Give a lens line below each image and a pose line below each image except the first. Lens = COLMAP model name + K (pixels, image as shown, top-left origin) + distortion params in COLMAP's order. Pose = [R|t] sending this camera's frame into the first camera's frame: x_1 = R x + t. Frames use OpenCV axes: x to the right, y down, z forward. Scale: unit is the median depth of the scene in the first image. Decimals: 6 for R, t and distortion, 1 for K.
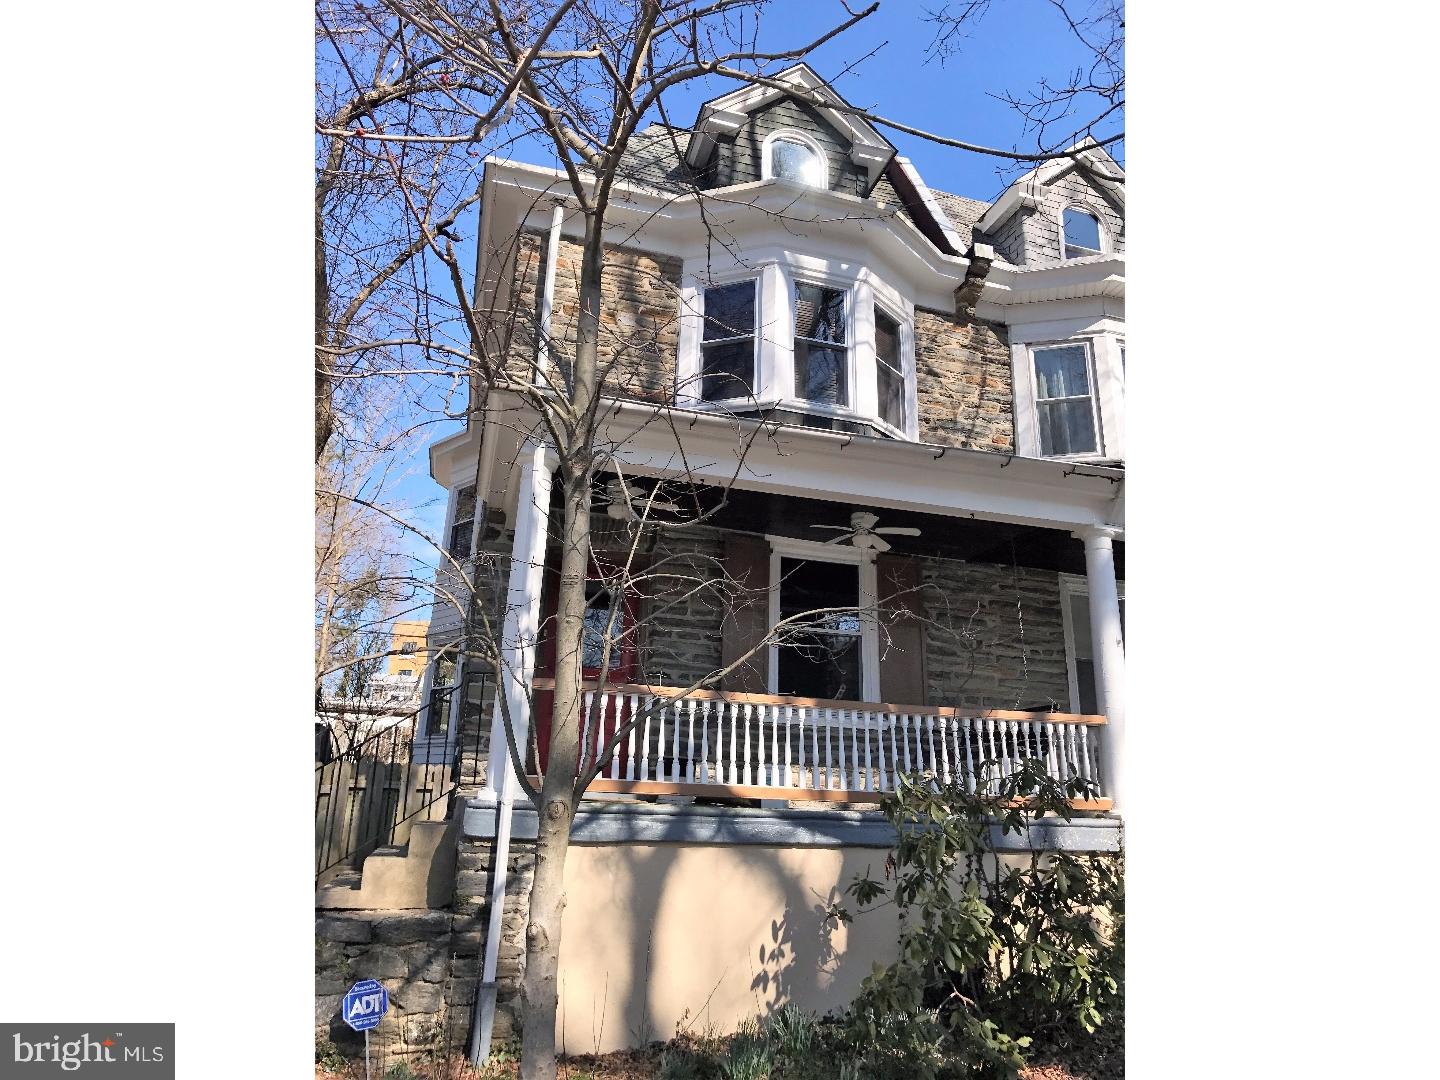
lens RADIAL K [[873.8, 0, 720.0], [0, 873.8, 540.0], [0, 0, 1]] dist [0.019326, 0.002365]
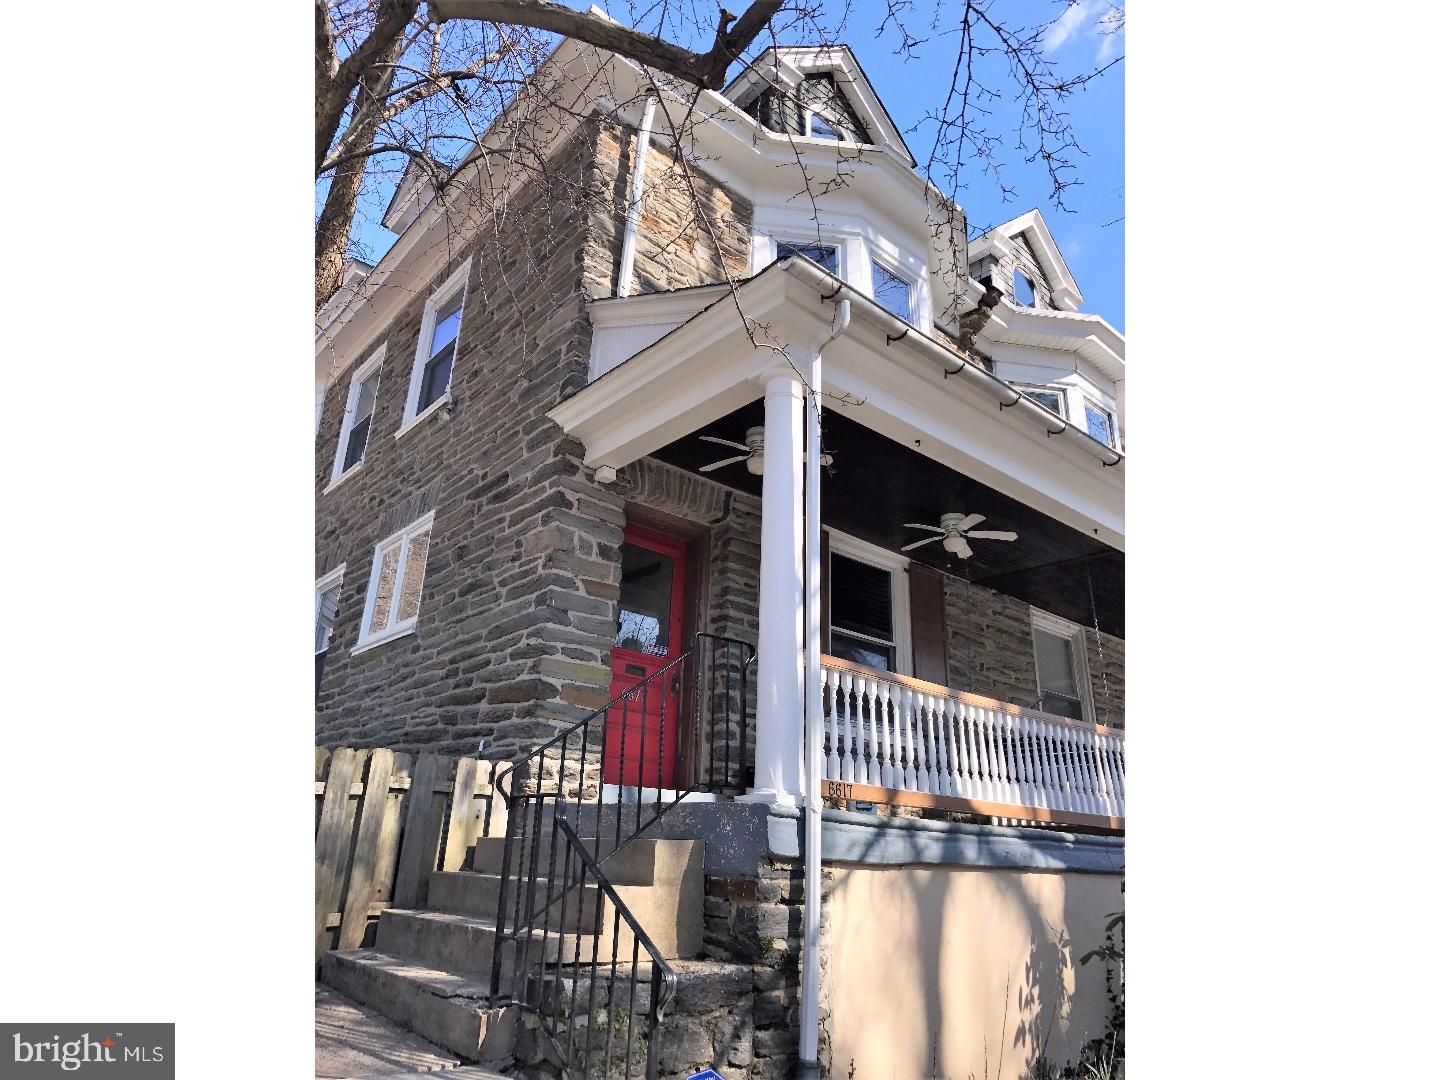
lens RADIAL K [[873.8, 0, 720.0], [0, 873.8, 540.0], [0, 0, 1]] dist [0.019326, 0.002365]
pose [[0.915438, 0.140339, 0.377197, -0.587892], [-0.126430, 0.990066, -0.061521, 0.121257], [-0.382084, 0.008630, 0.924087, 0.322005]]
